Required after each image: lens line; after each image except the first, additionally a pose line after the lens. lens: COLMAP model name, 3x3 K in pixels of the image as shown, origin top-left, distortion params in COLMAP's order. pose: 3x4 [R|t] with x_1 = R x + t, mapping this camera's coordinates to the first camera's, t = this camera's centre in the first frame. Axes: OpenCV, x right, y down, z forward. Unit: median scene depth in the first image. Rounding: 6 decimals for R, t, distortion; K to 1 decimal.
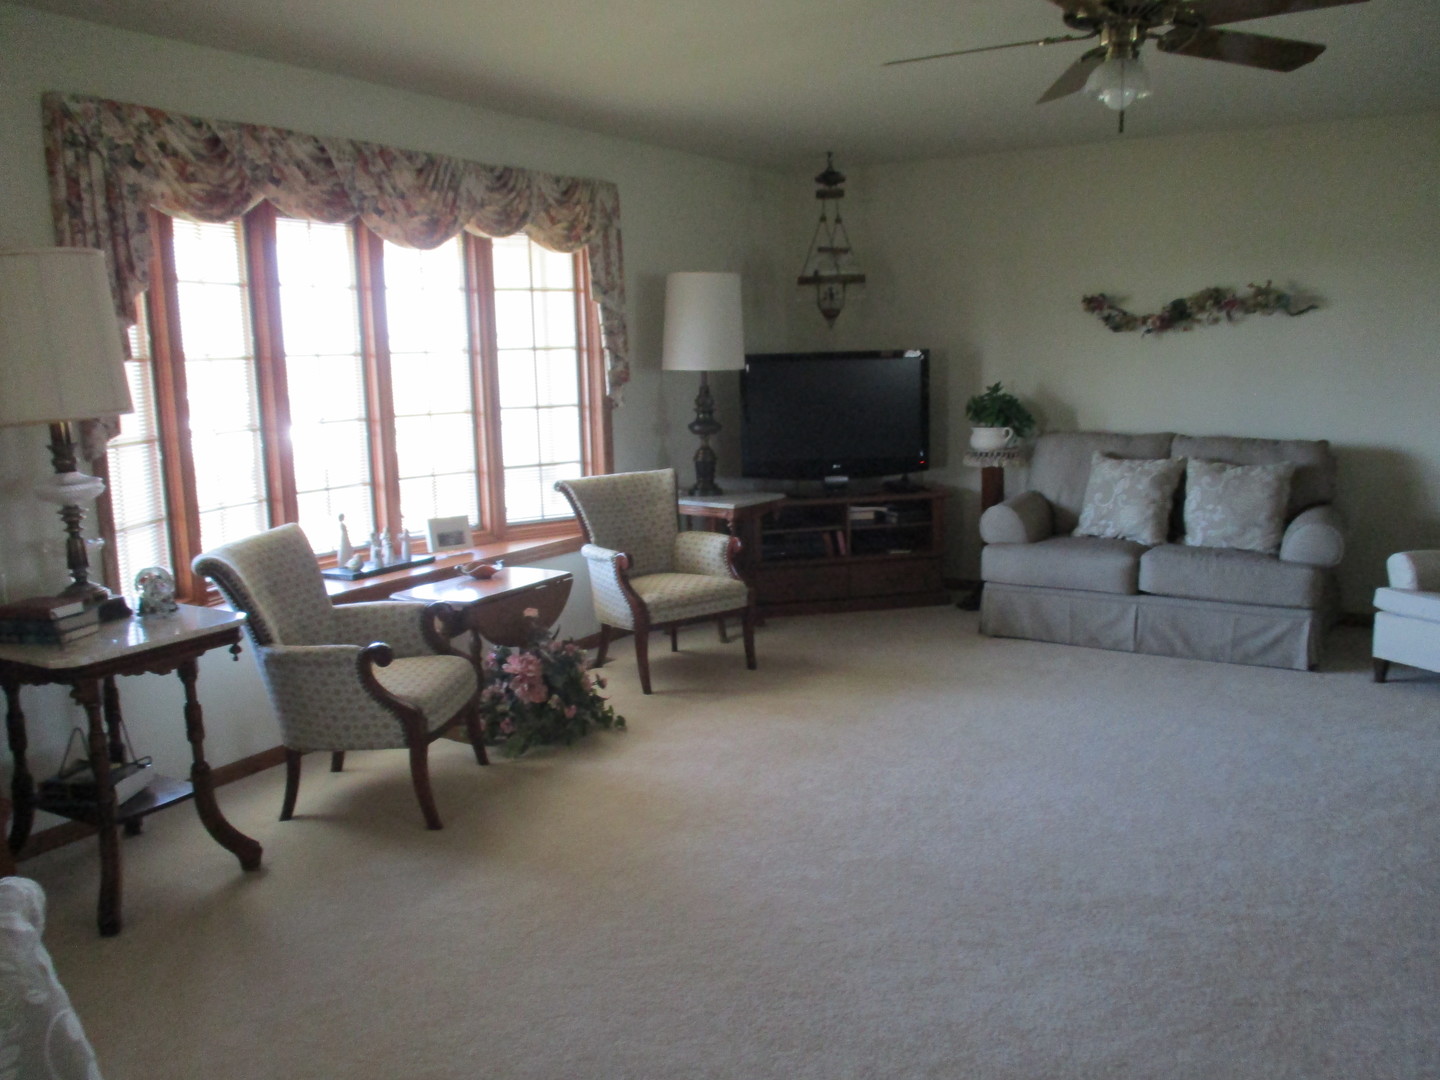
lens RADIAL K [[1205.7, 0, 723.9], [0, 1205.7, 529.2], [0, 0, 1]] dist [-0.025656, 0.011849]
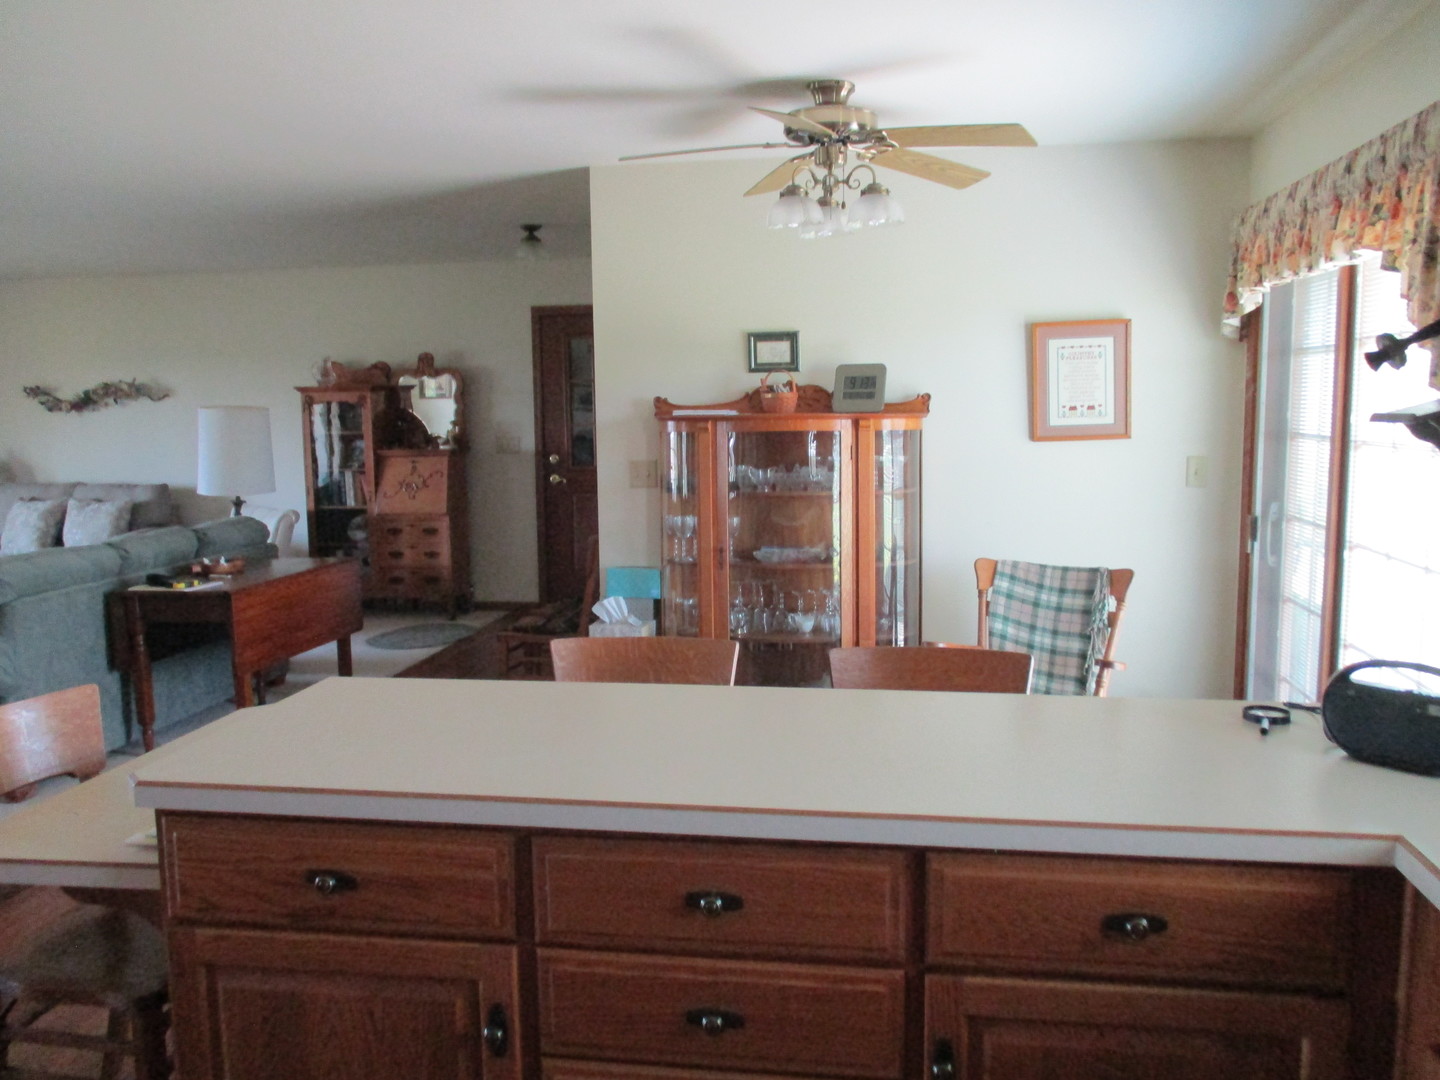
lens RADIAL K [[1205.7, 0, 723.9], [0, 1205.7, 529.2], [0, 0, 1]] dist [-0.025656, 0.011849]
pose [[0.925996, -0.041633, 0.375230, 0.591873], [0.059979, 0.997501, -0.037341, 0.082602], [-0.372737, 0.057084, 0.926179, -0.666678]]
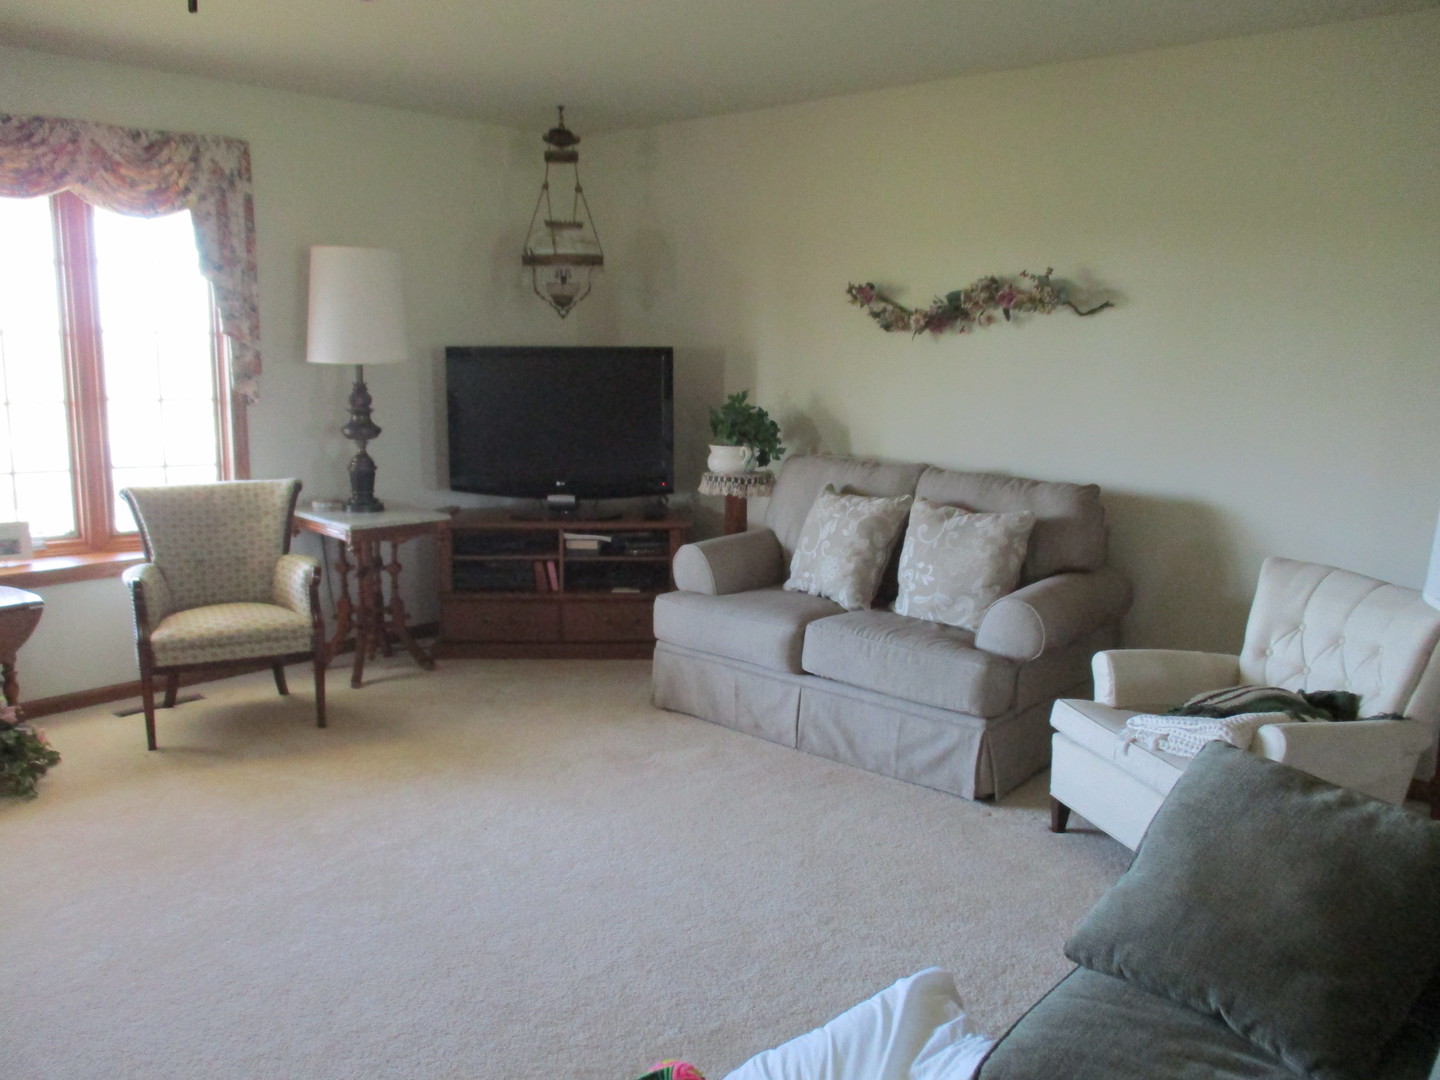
lens RADIAL K [[1205.7, 0, 723.9], [0, 1205.7, 529.2], [0, 0, 1]] dist [-0.025656, 0.011849]
pose [[0.981194, 0.058552, -0.183930, 0.421008], [-0.057595, 0.998284, 0.010548, -0.042015], [0.184232, 0.000244, 0.982883, 0.232463]]
